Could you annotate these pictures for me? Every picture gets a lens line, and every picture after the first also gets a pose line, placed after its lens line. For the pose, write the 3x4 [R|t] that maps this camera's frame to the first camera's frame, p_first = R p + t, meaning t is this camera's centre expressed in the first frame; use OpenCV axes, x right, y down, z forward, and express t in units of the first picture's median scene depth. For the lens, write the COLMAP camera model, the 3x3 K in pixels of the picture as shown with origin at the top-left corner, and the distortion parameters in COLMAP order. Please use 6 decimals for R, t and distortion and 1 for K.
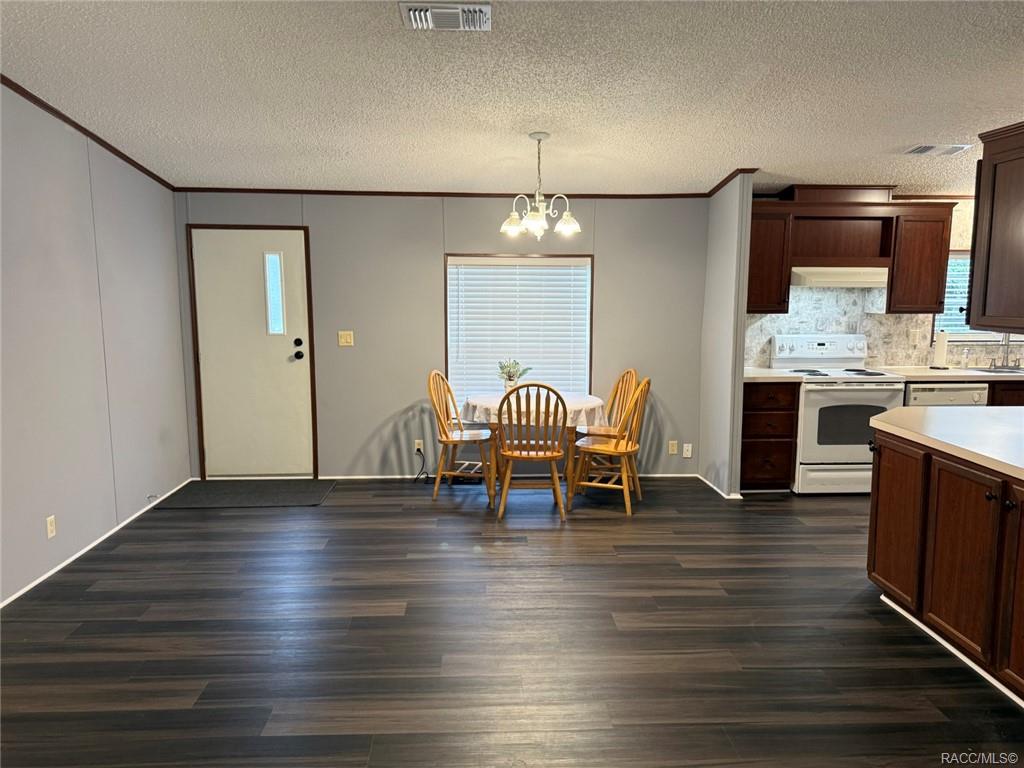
lens RADIAL K [[725.3, 0, 509.9], [0, 725.3, 381.0], [0, 0, 1]] dist [0.083546, -0.094735]
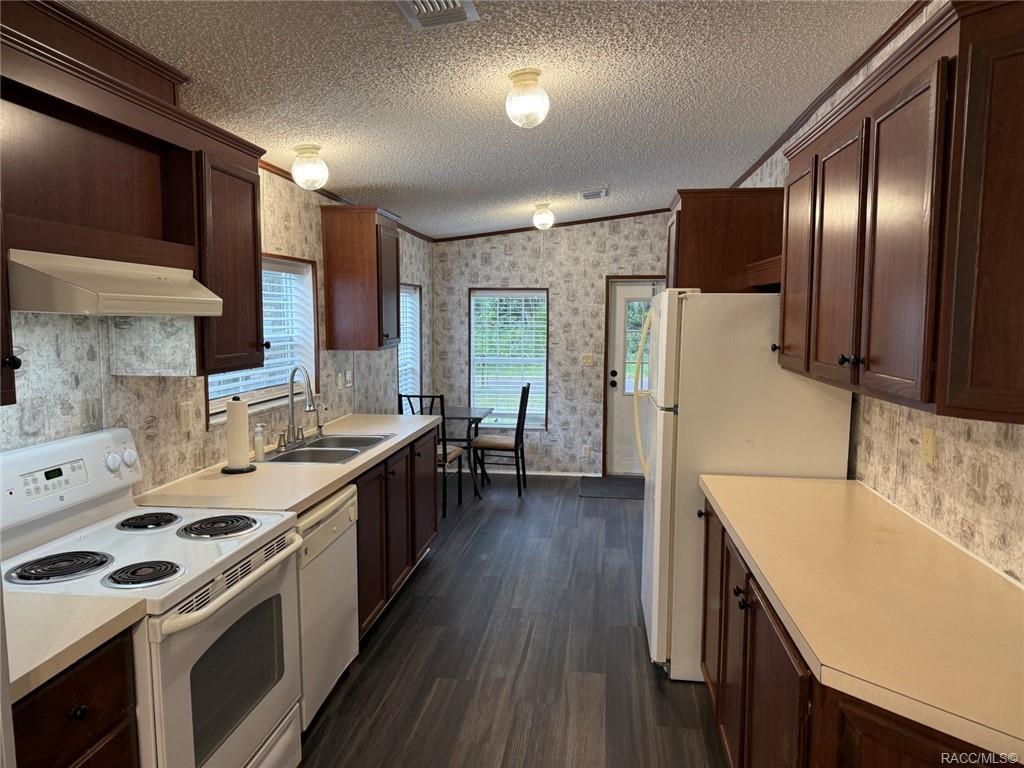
lens RADIAL K [[725.3, 0, 544.9], [0, 725.3, 386.2], [0, 0, 1]] dist [0.083546, -0.094735]
pose [[0.149928, -0.099535, 0.983674, 0.107784], [0.116198, 0.989798, 0.082444, -0.092864], [-0.981845, 0.101940, 0.159964, 0.694298]]
